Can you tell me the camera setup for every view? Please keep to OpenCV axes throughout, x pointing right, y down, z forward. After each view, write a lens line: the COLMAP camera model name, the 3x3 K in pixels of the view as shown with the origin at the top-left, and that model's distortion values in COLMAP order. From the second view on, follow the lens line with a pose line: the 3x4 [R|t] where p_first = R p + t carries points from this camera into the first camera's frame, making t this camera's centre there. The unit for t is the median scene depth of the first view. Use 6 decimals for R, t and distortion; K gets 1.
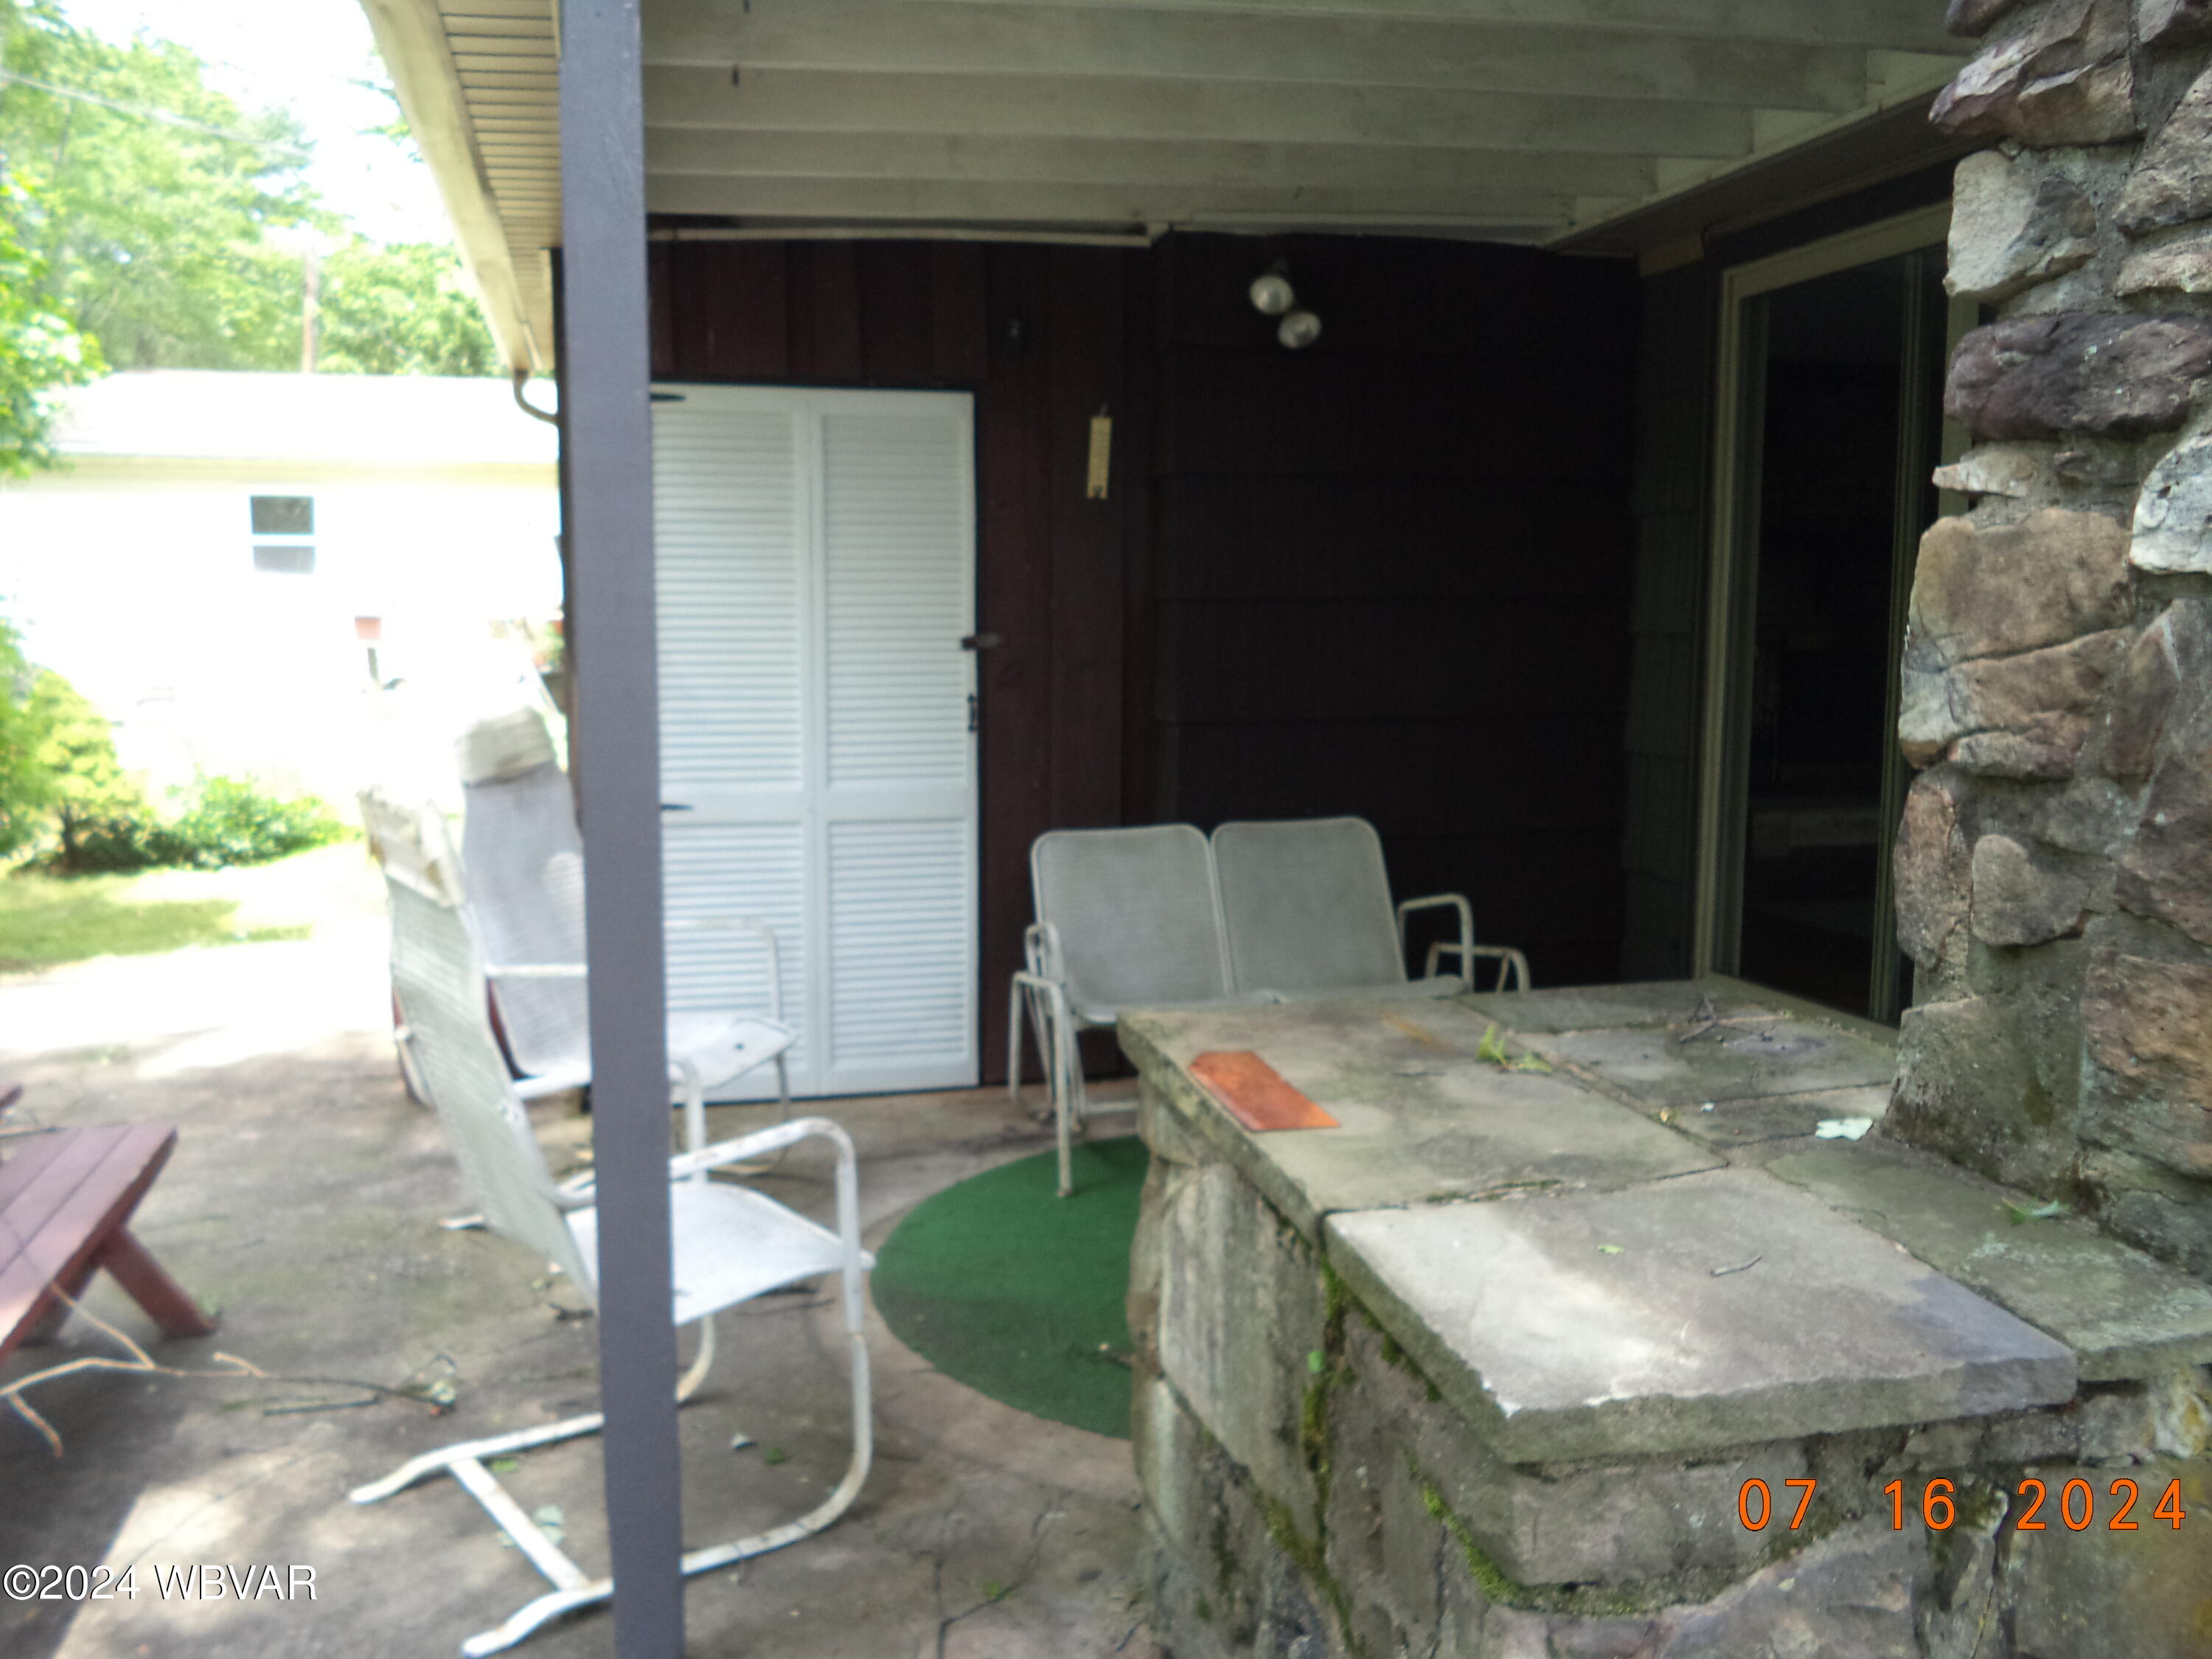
lens RADIAL K [[1796.5, 0, 1112.7], [0, 1796.5, 828.0], [0, 0, 1]] dist [-0.024679, -0.000094]
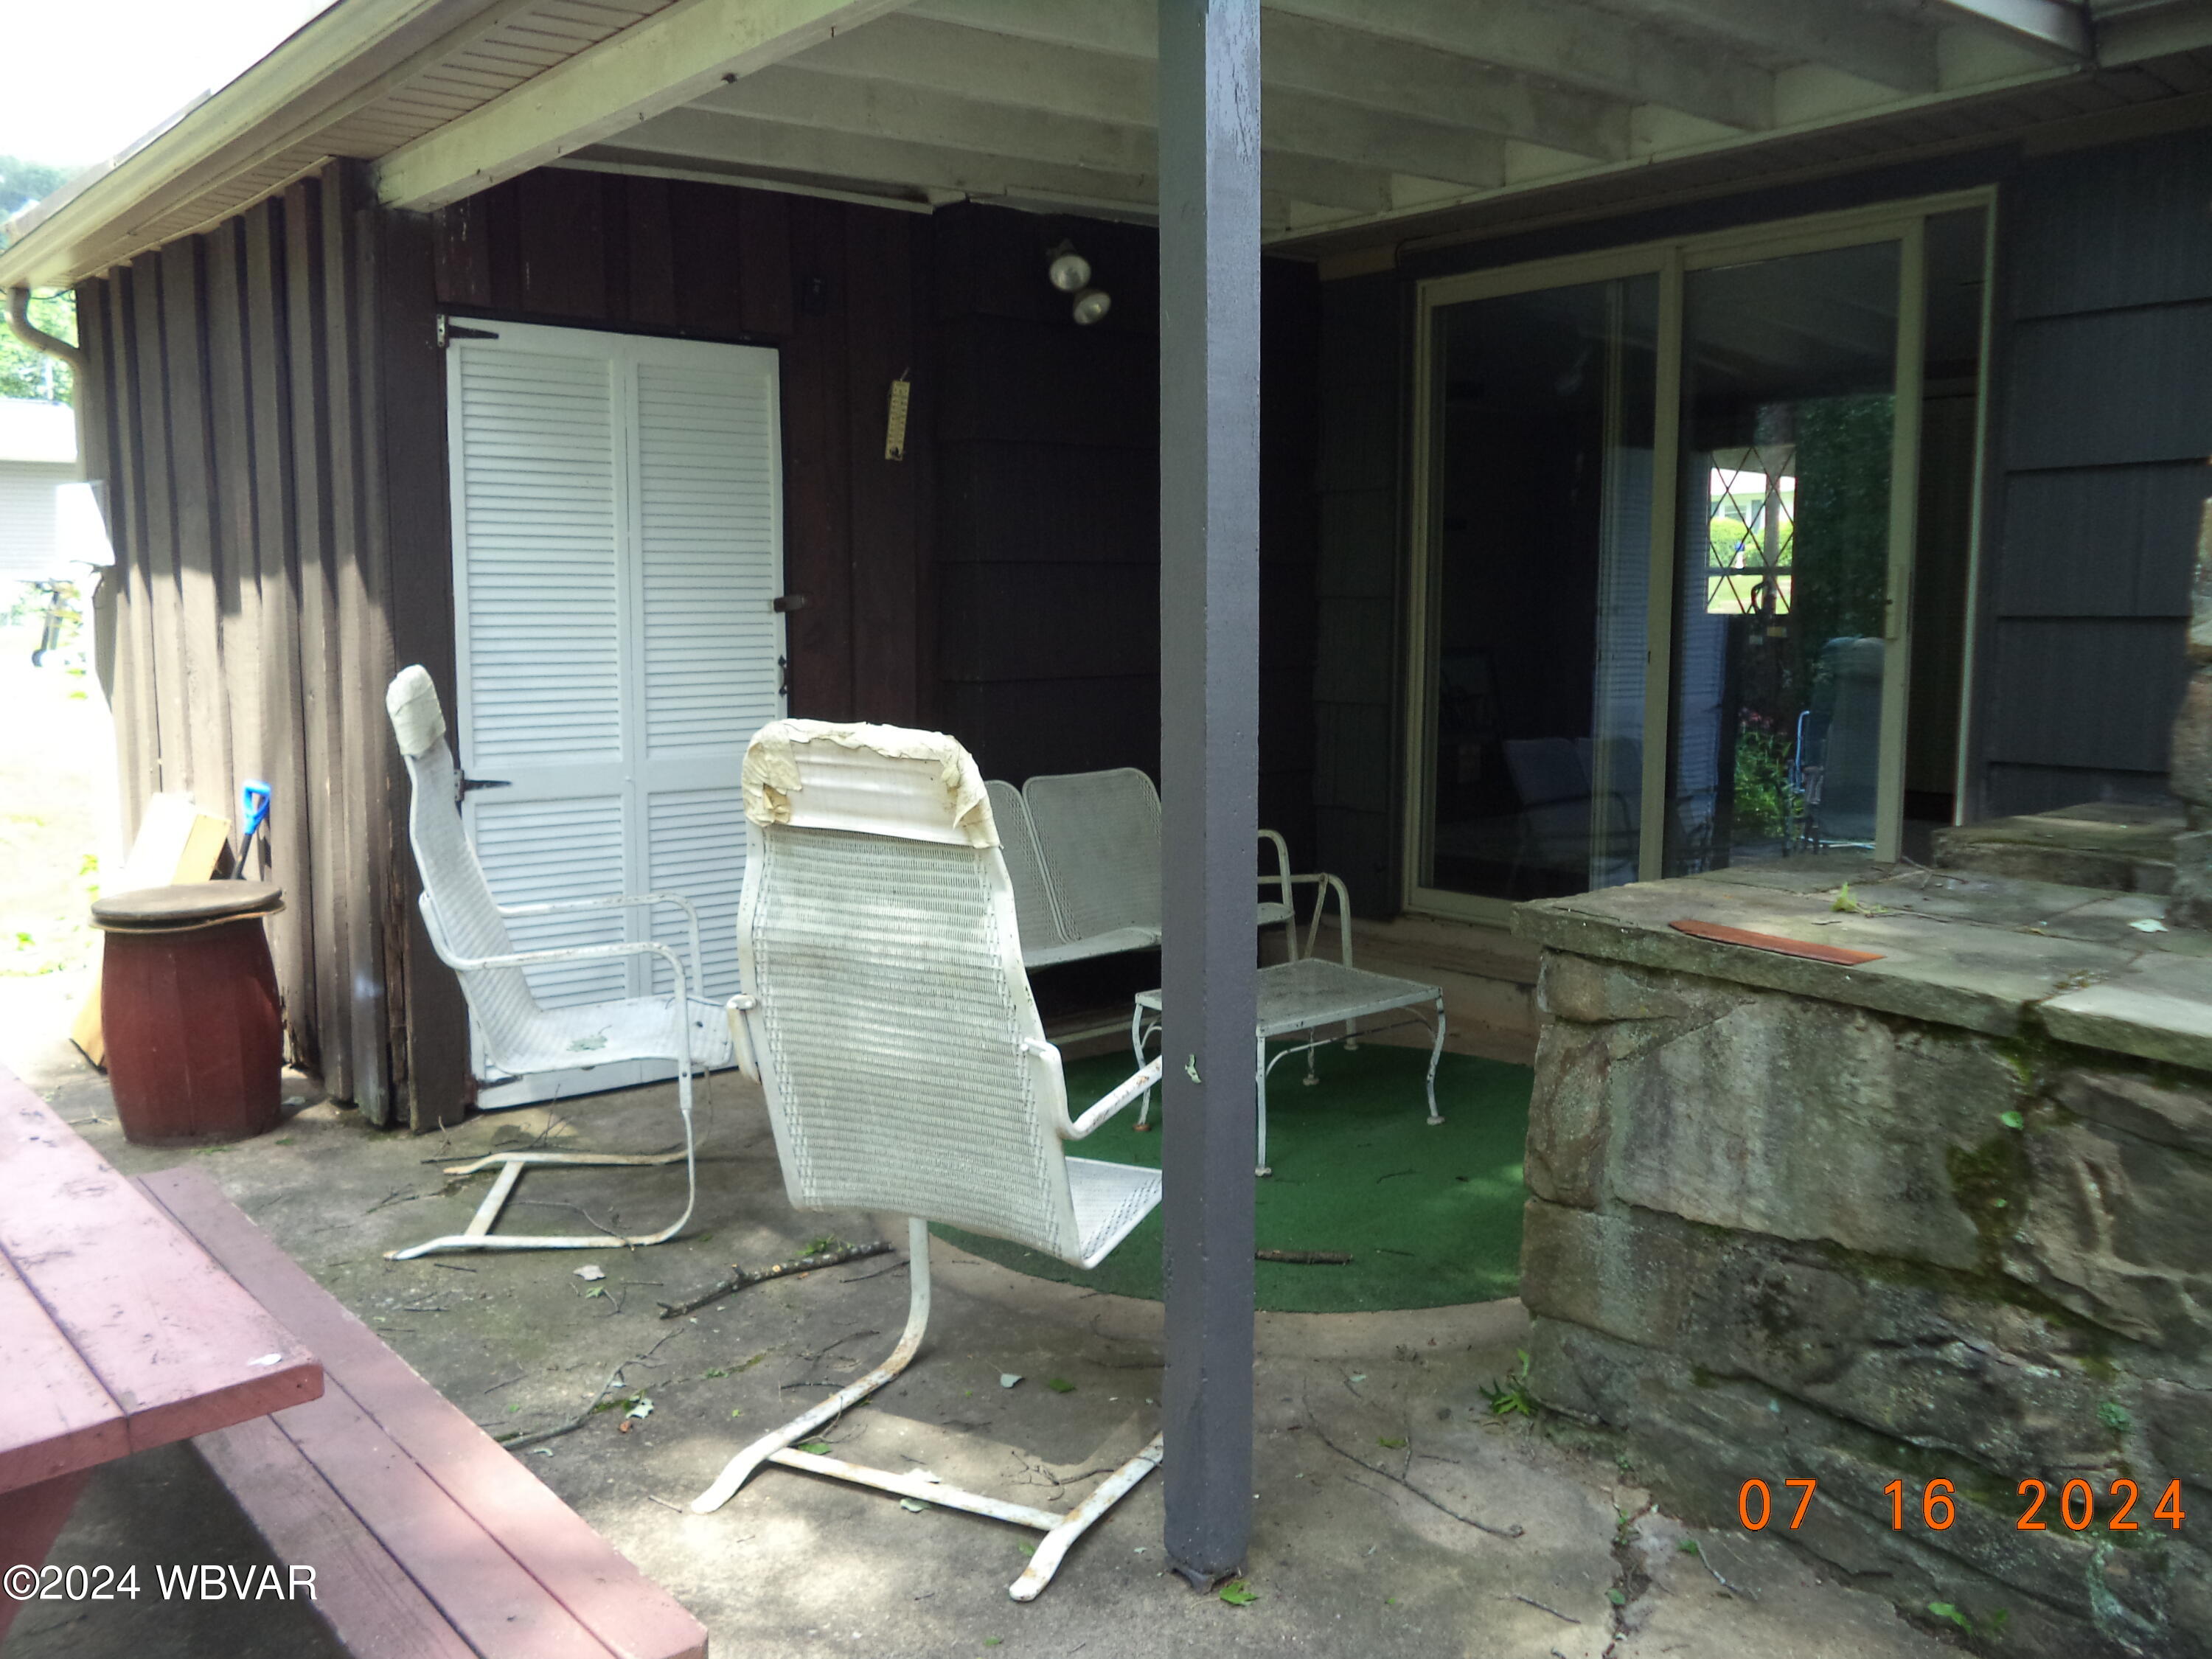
lens RADIAL K [[1796.5, 0, 1123.0], [0, 1796.5, 826.3], [0, 0, 1]] dist [-0.024679, -0.000094]
pose [[0.899385, -0.053784, 0.433837, -0.357342], [0.050552, 0.998541, 0.018992, 0.009171], [-0.434225, 0.004850, 0.900791, 0.038268]]
